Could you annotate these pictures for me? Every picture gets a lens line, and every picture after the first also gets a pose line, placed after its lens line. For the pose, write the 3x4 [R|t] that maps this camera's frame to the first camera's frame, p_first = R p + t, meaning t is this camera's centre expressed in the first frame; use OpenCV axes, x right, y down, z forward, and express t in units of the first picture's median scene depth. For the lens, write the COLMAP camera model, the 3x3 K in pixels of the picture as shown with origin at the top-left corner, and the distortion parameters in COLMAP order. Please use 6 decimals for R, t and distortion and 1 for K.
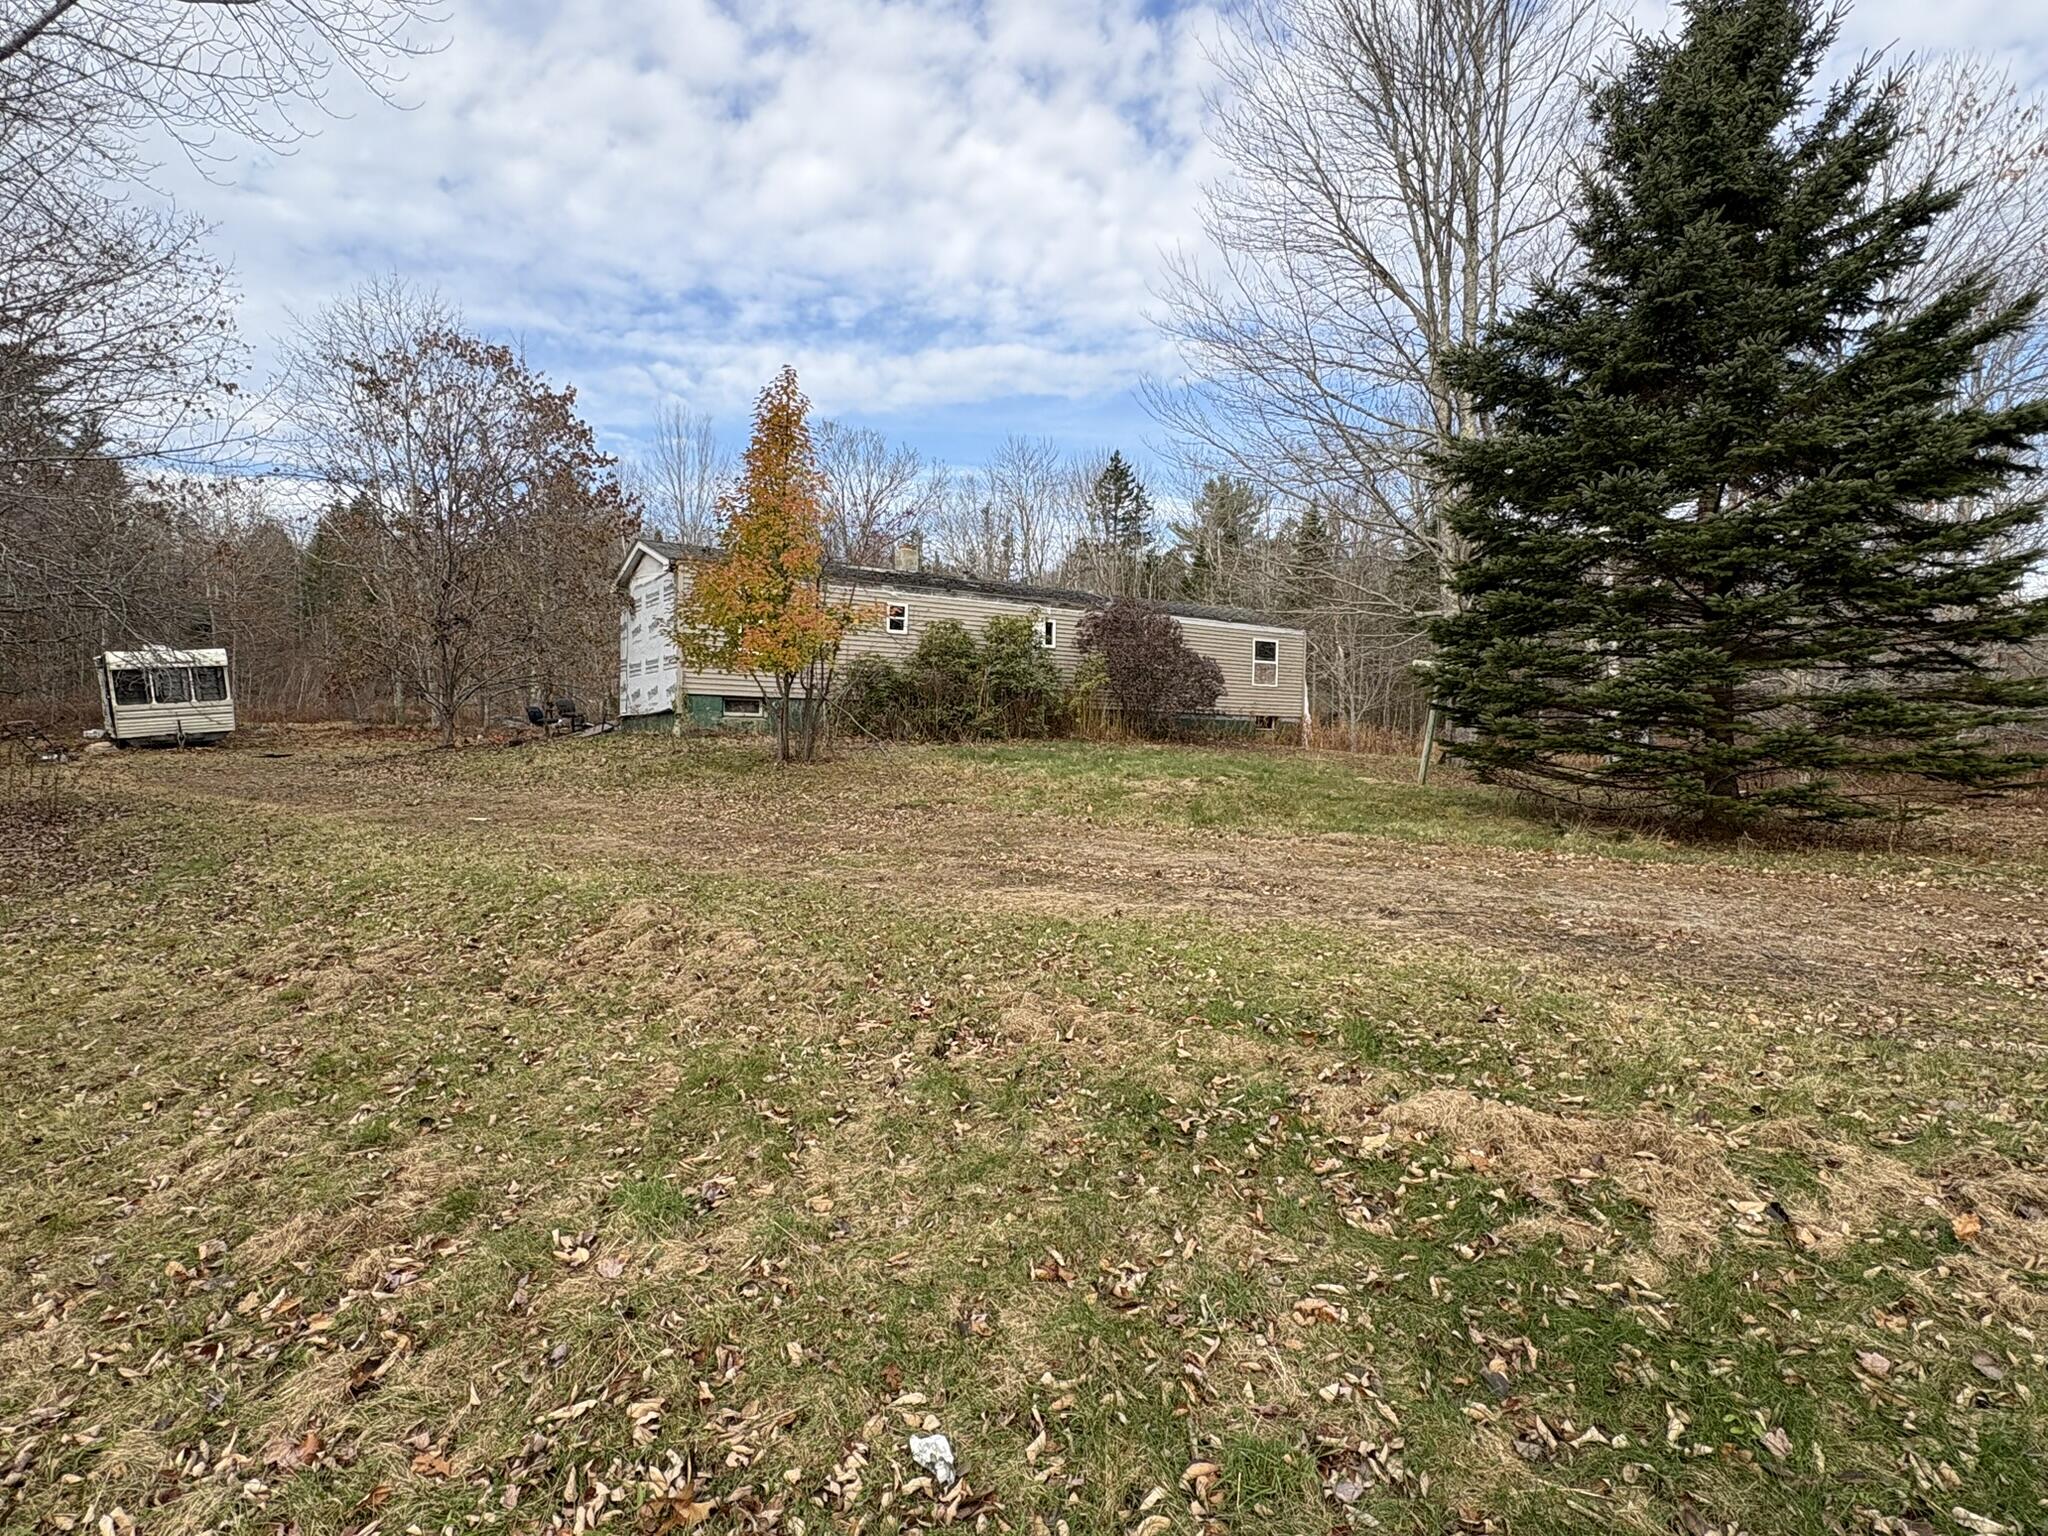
lens RADIAL K [[1076.3, 0, 1025.1], [0, 1076.3, 767.7], [0, 0, 1]] dist [0.004043, 0.000038]
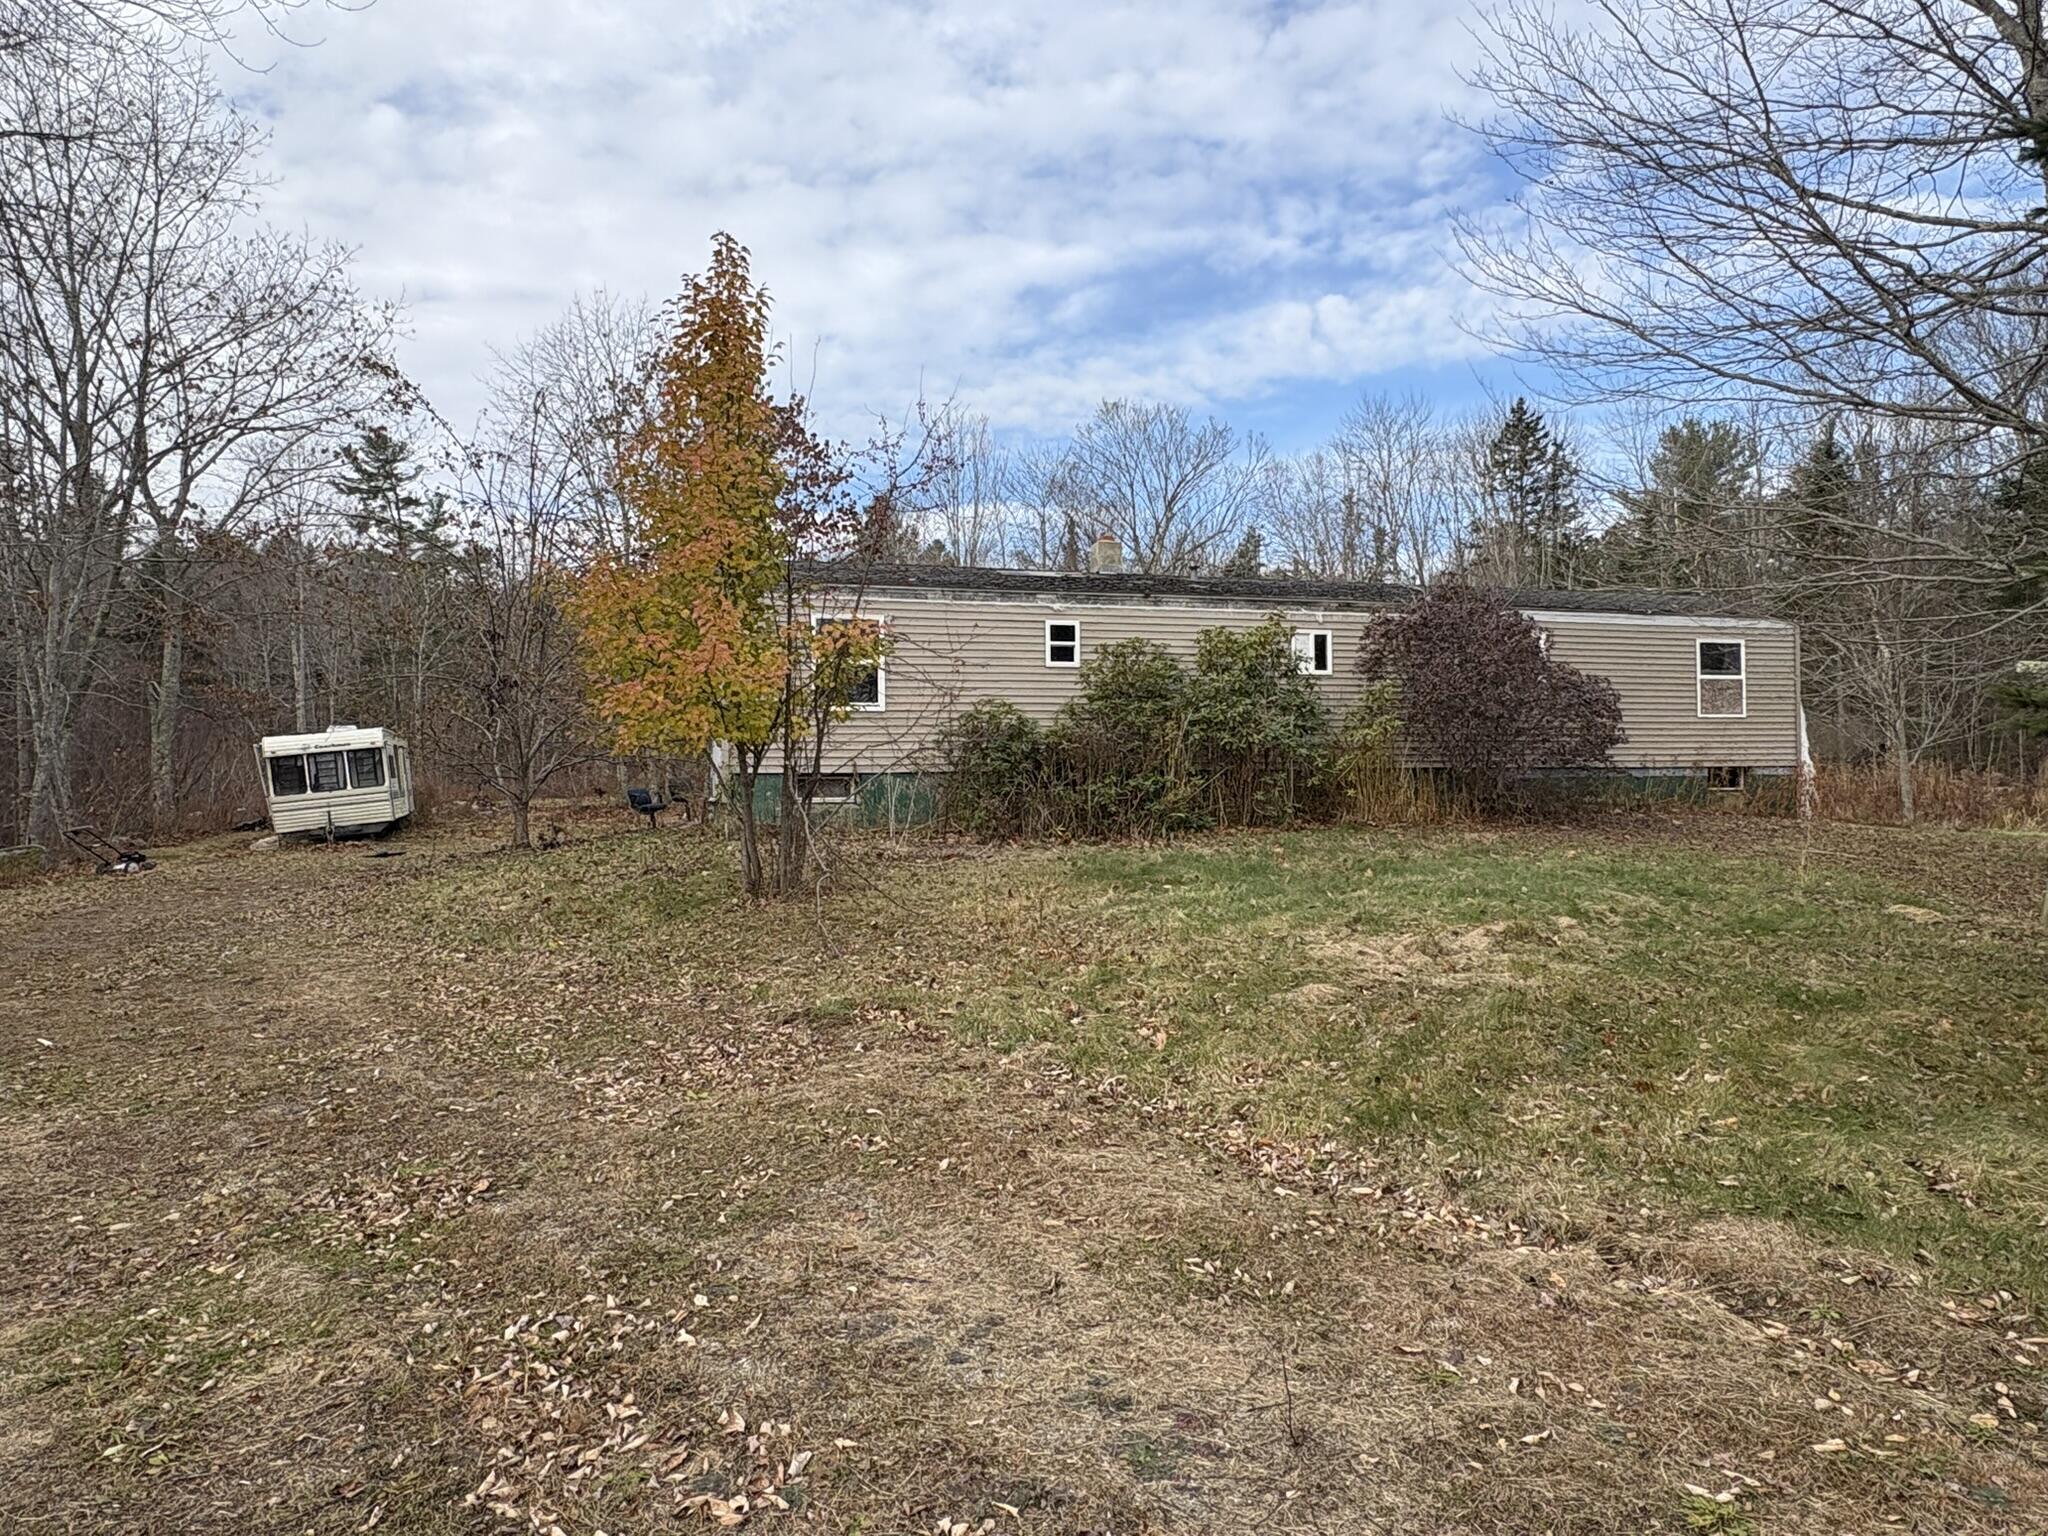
lens RADIAL K [[1251.2, 0, 1023.6], [0, 1251.2, 770.8], [0, 0, 1]] dist [0.001562, 0.003694]
pose [[0.945989, -0.030938, -0.322720, 0.079953], [0.018188, 0.998933, -0.042452, -0.023576], [0.323689, 0.034289, 0.945542, 0.218655]]
